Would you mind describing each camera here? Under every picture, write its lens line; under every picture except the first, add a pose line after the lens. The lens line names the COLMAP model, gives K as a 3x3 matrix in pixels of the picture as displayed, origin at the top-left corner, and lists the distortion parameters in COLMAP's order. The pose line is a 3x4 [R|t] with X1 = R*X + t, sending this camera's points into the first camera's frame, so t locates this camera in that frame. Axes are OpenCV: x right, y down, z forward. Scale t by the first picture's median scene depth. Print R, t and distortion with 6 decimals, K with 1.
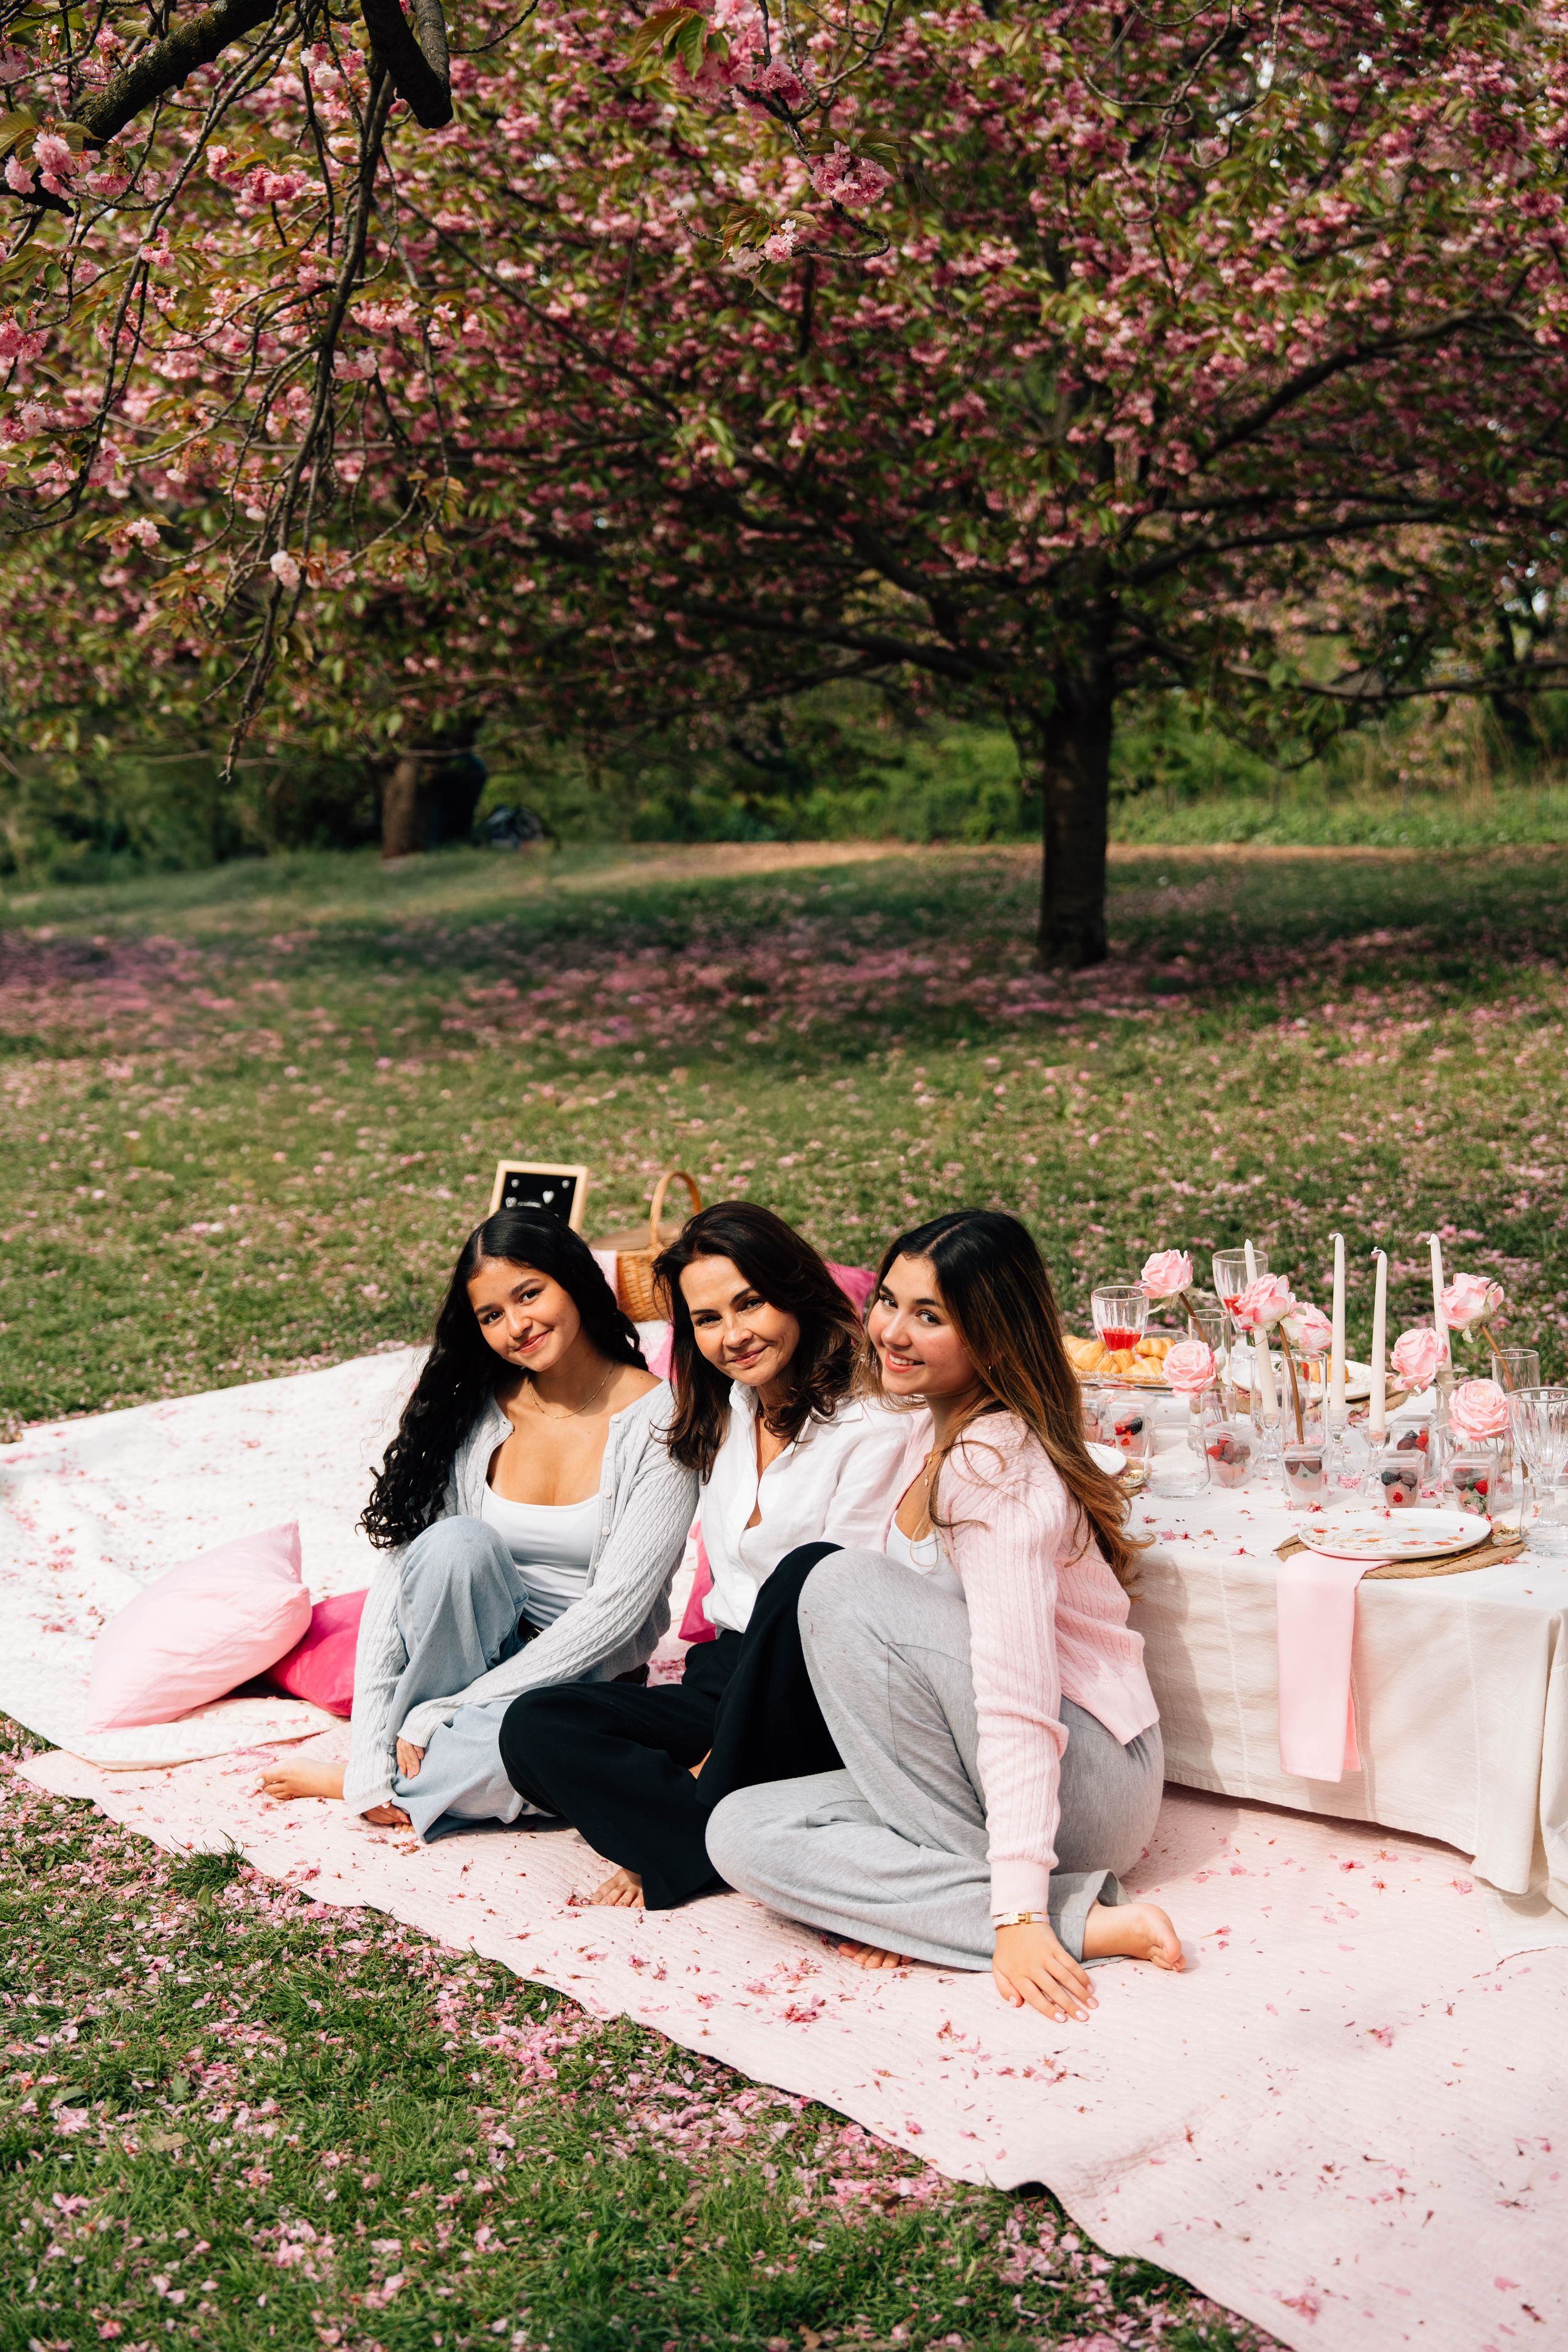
lens RADIAL K [[3108.3, 0, 784.0], [0, 3108.3, 1176.0], [0, 0, 1]] dist [0.054390, -0.026982]
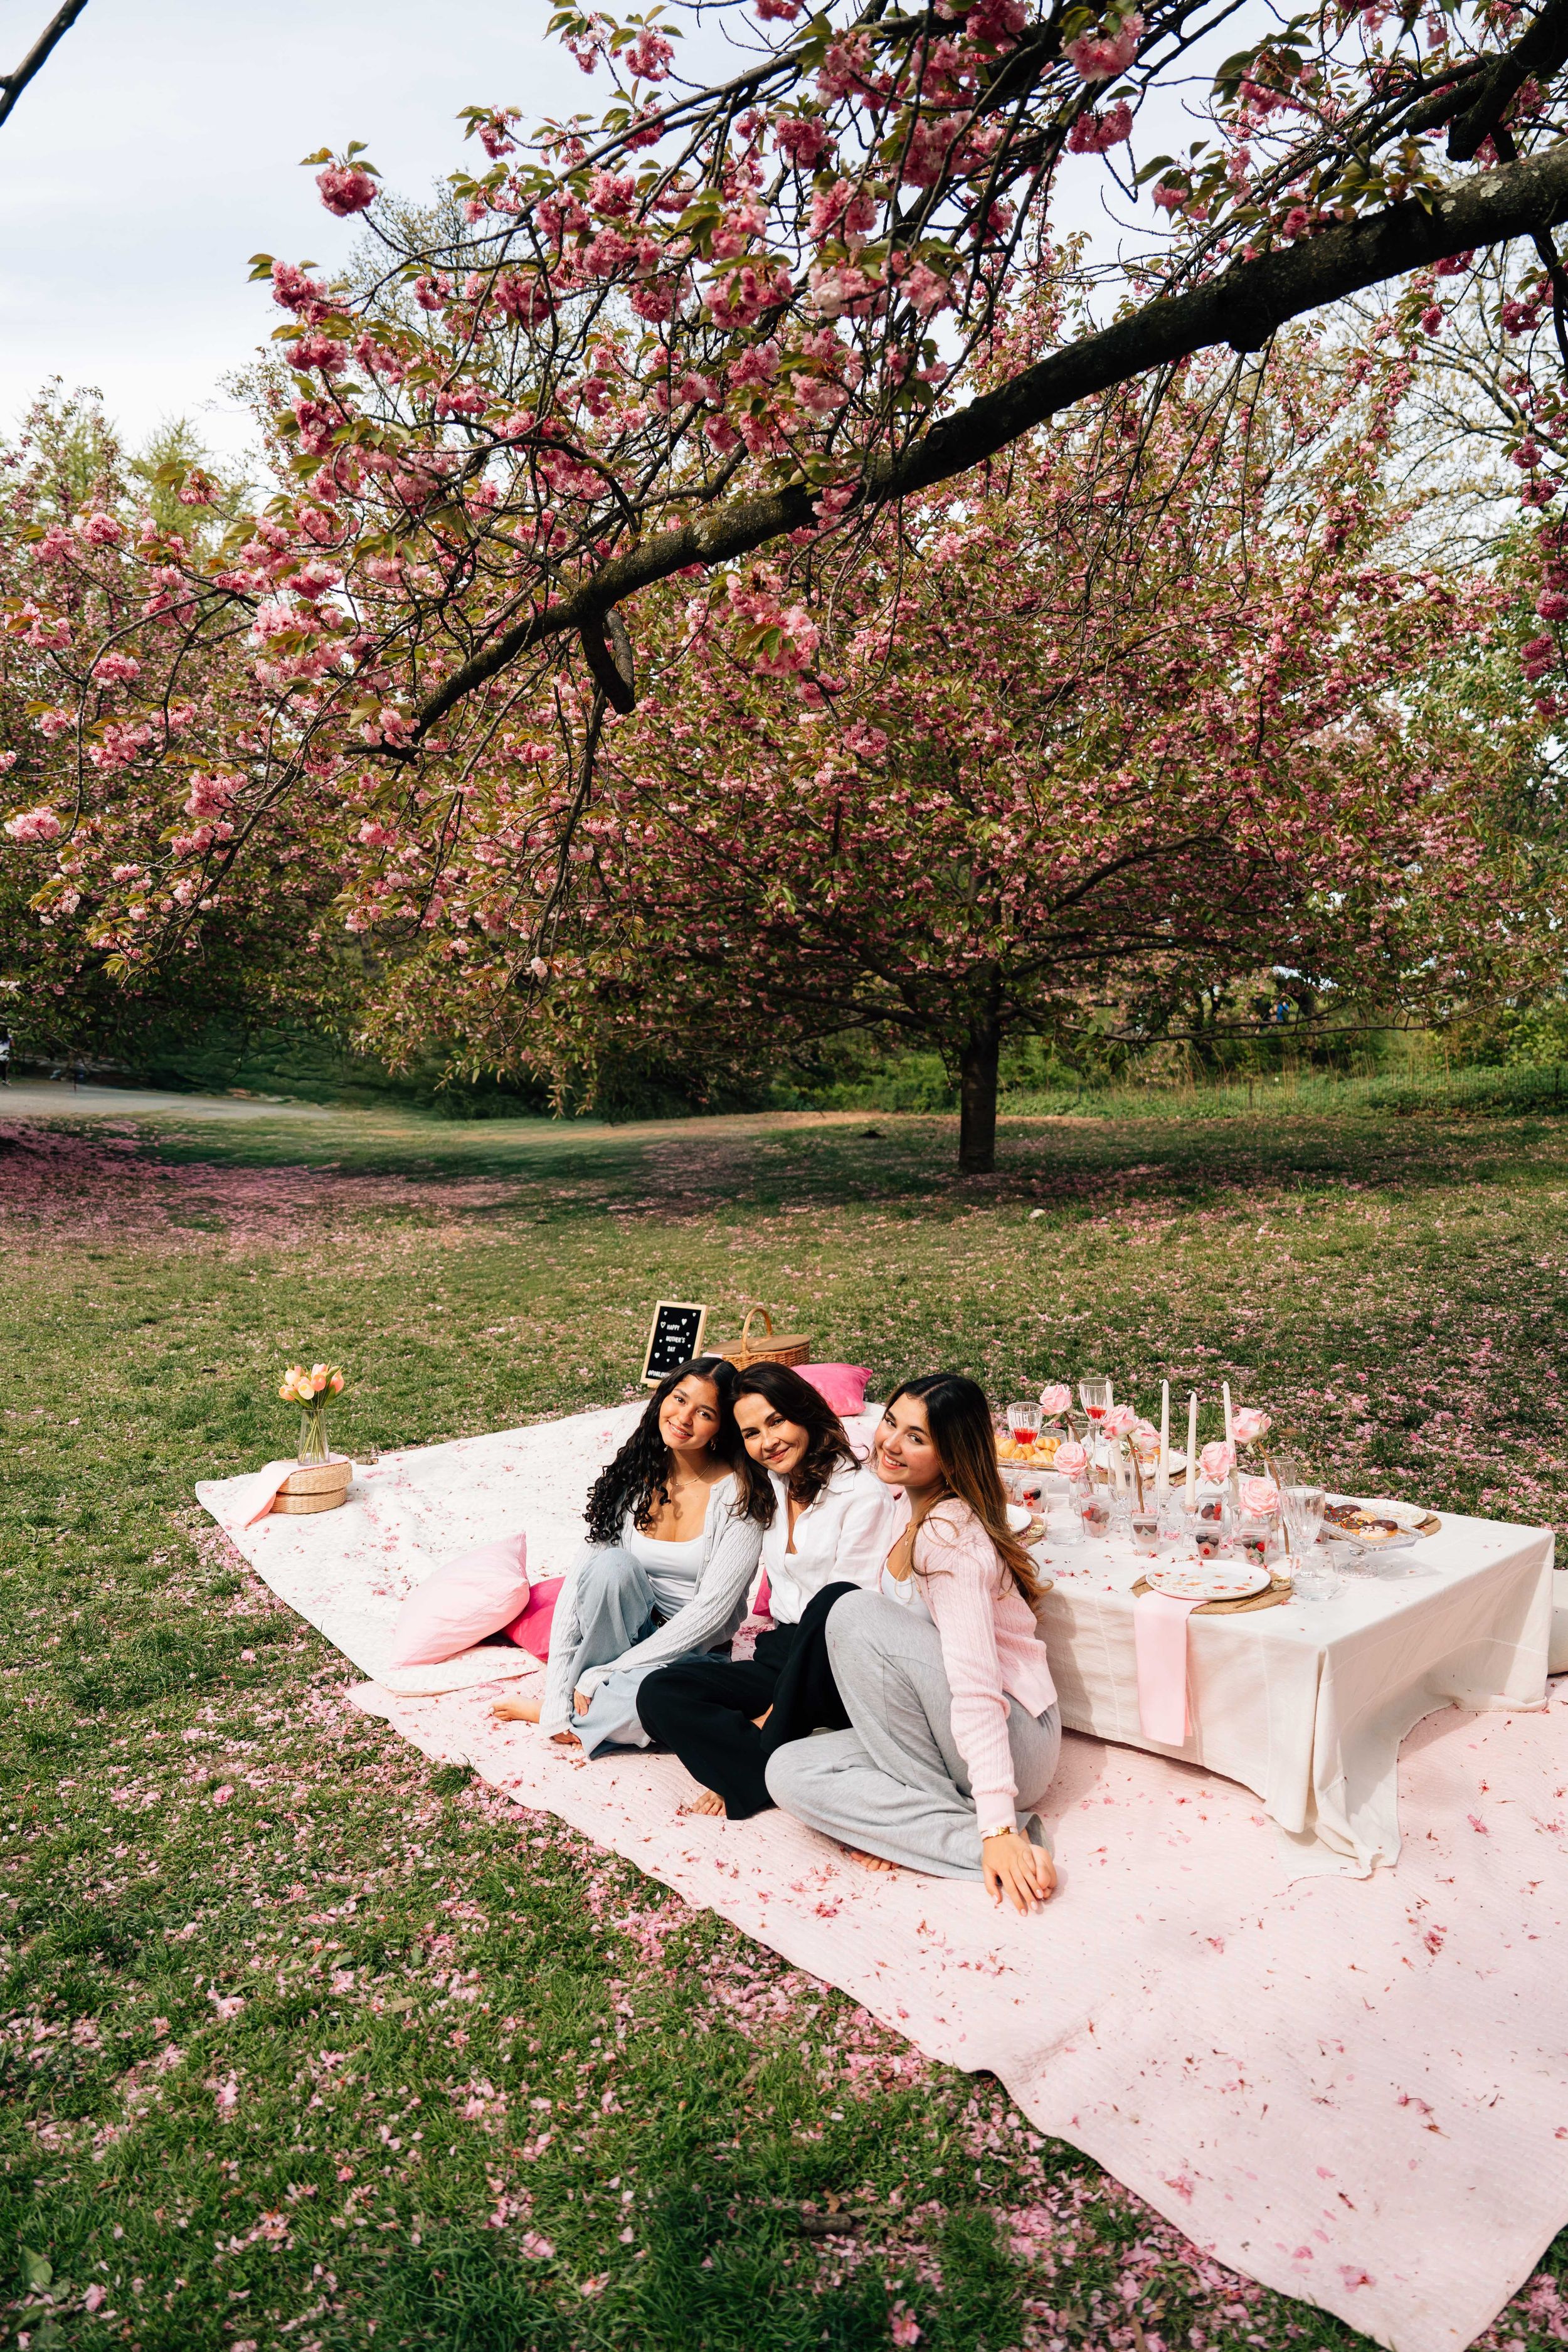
lens RADIAL K [[1584.3, 0, 784.0], [0, 1584.3, 1176.0], [0, 0, 1]] dist [0.023115, 0.001224]
pose [[0.999699, 0.011706, -0.021563, -0.002246], [-0.013044, 0.997929, -0.062995, -0.032556], [0.020781, 0.063257, 0.997781, 0.172280]]
